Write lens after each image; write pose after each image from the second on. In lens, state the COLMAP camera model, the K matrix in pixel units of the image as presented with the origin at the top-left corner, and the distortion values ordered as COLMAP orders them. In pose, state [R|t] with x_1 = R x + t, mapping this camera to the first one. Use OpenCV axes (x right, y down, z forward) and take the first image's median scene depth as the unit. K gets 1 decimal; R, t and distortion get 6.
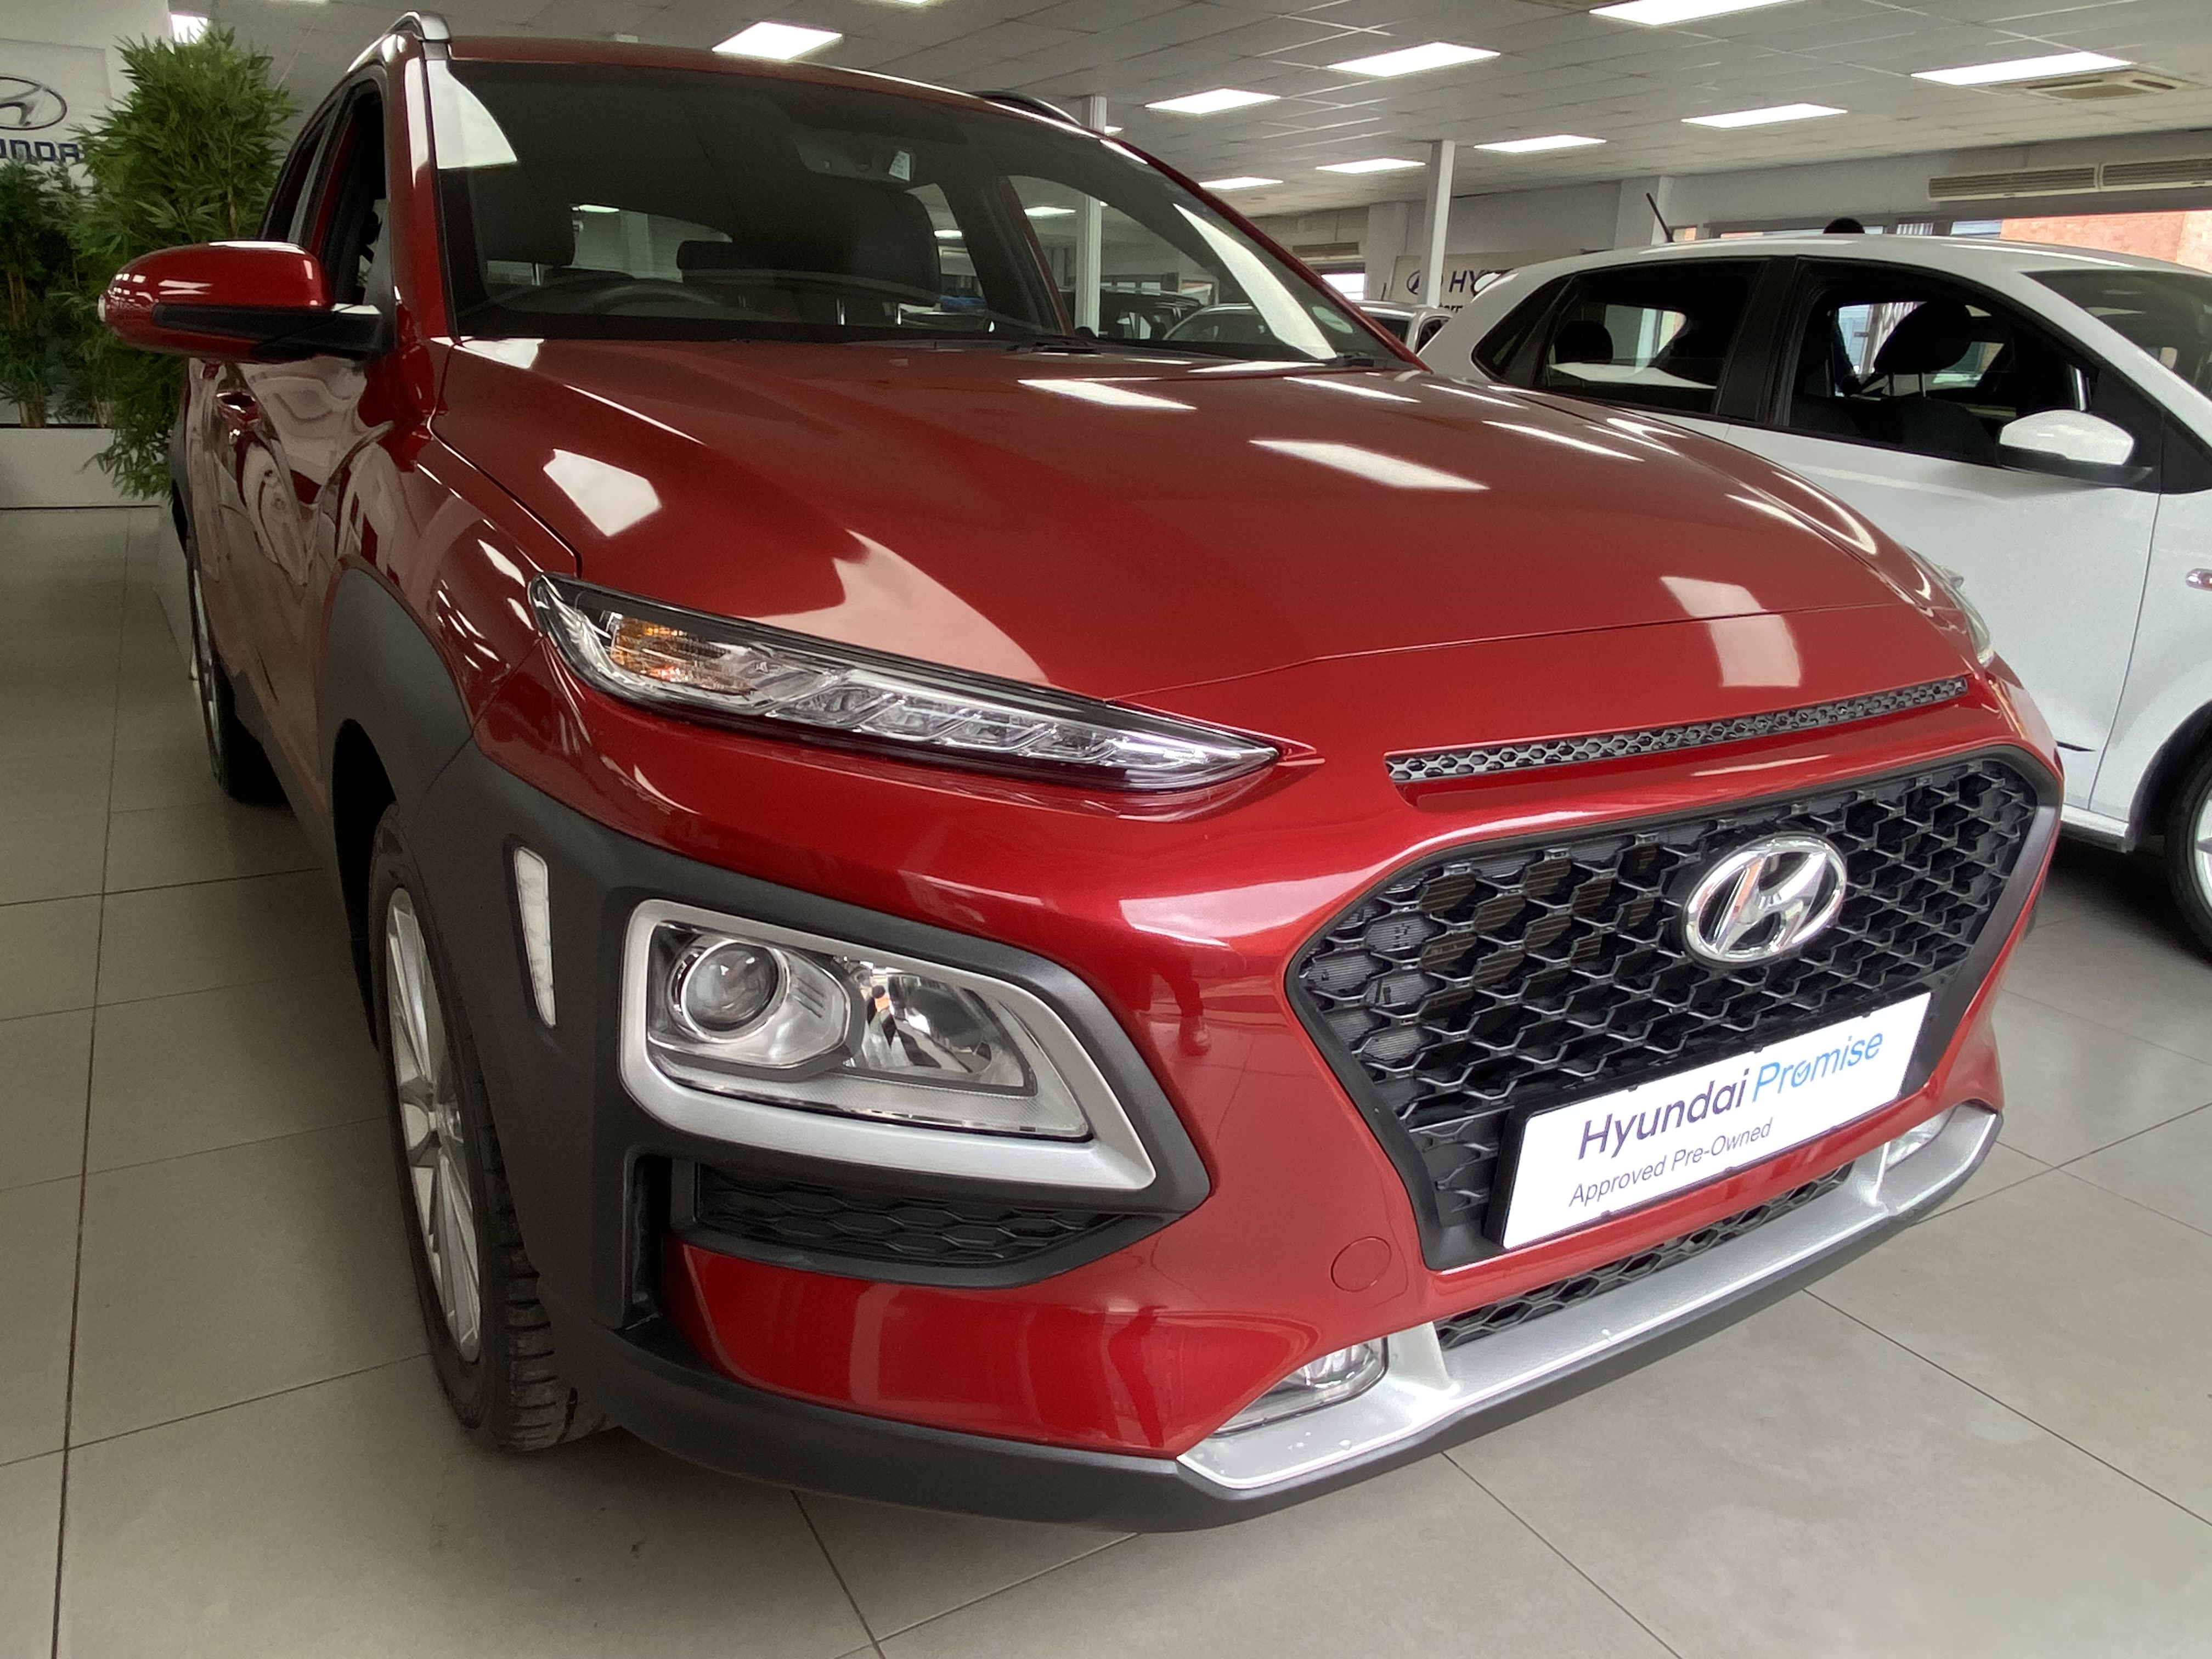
lens RADIAL K [[1548.4, 0, 1112.0], [0, 1548.4, 827.8], [0, 0, 1]] dist [0.044732, -0.035073]
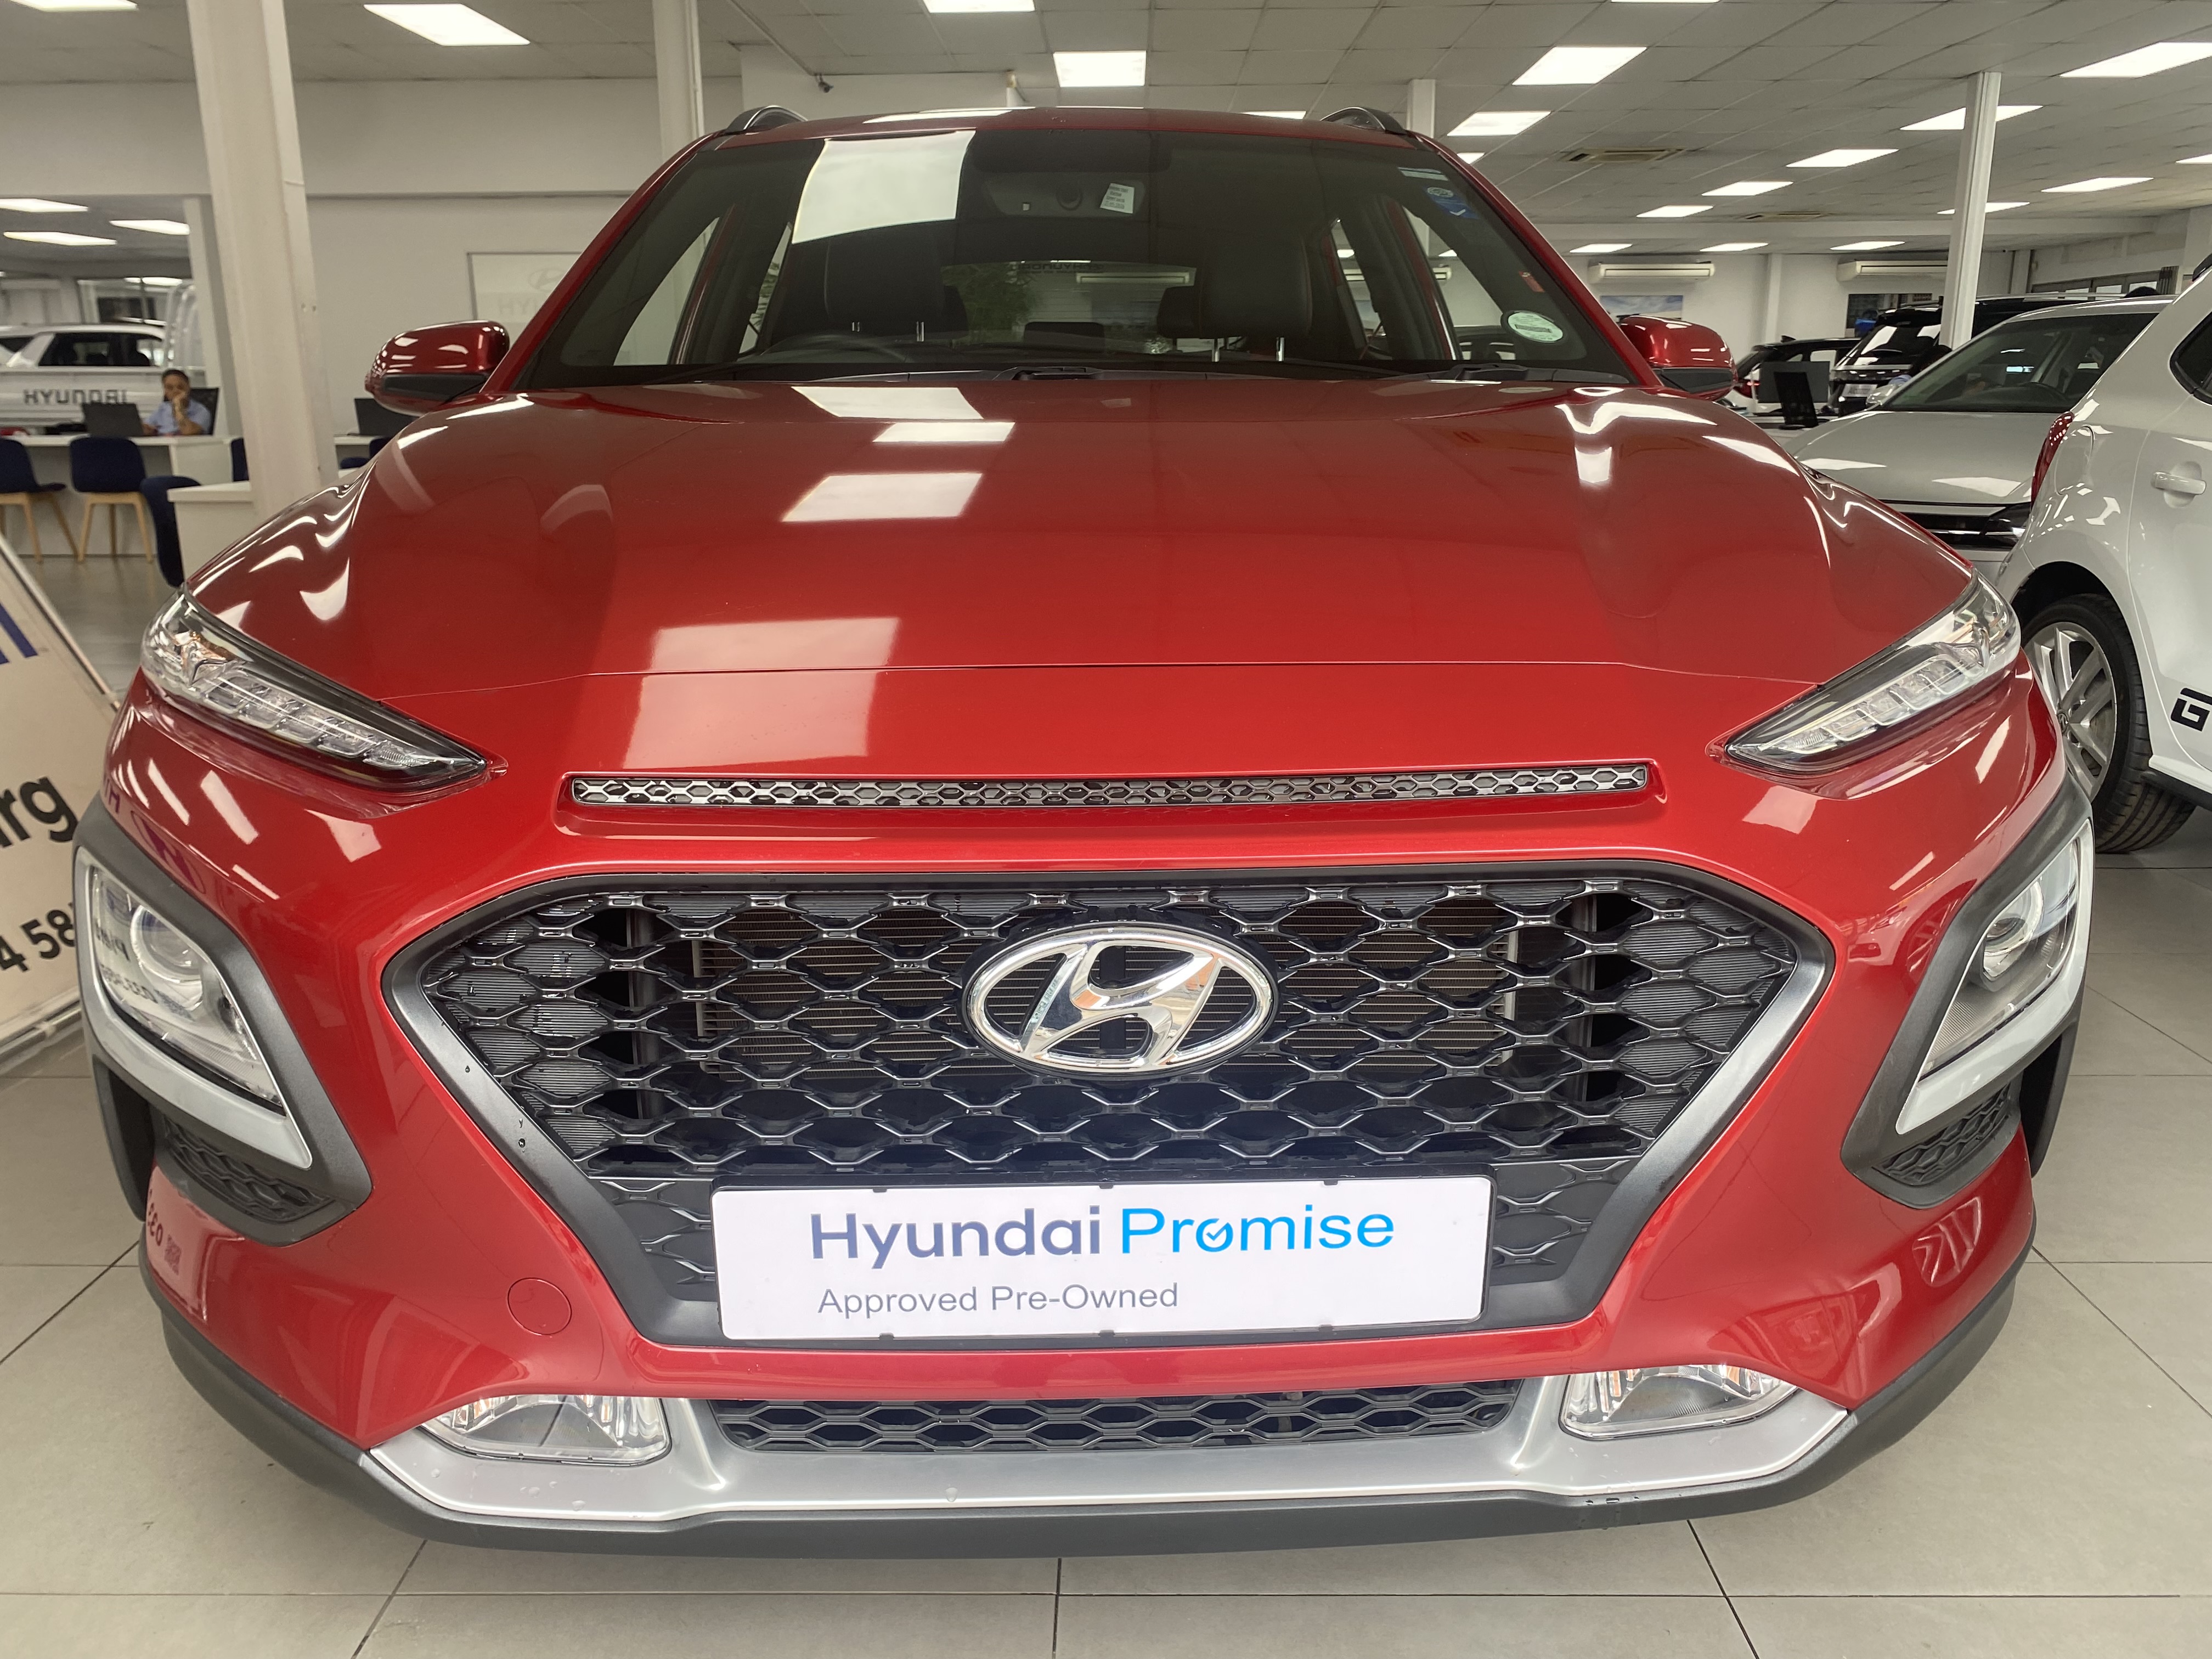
lens RADIAL K [[1763.8, 0, 1126.3], [0, 1763.8, 790.4], [0, 0, 1]] dist [0.035006, -0.071754]
pose [[0.864284, 0.076197, -0.497199, 0.881160], [-0.114345, 0.992343, -0.046687, -0.021393], [0.489835, 0.097203, 0.866379, 0.185052]]
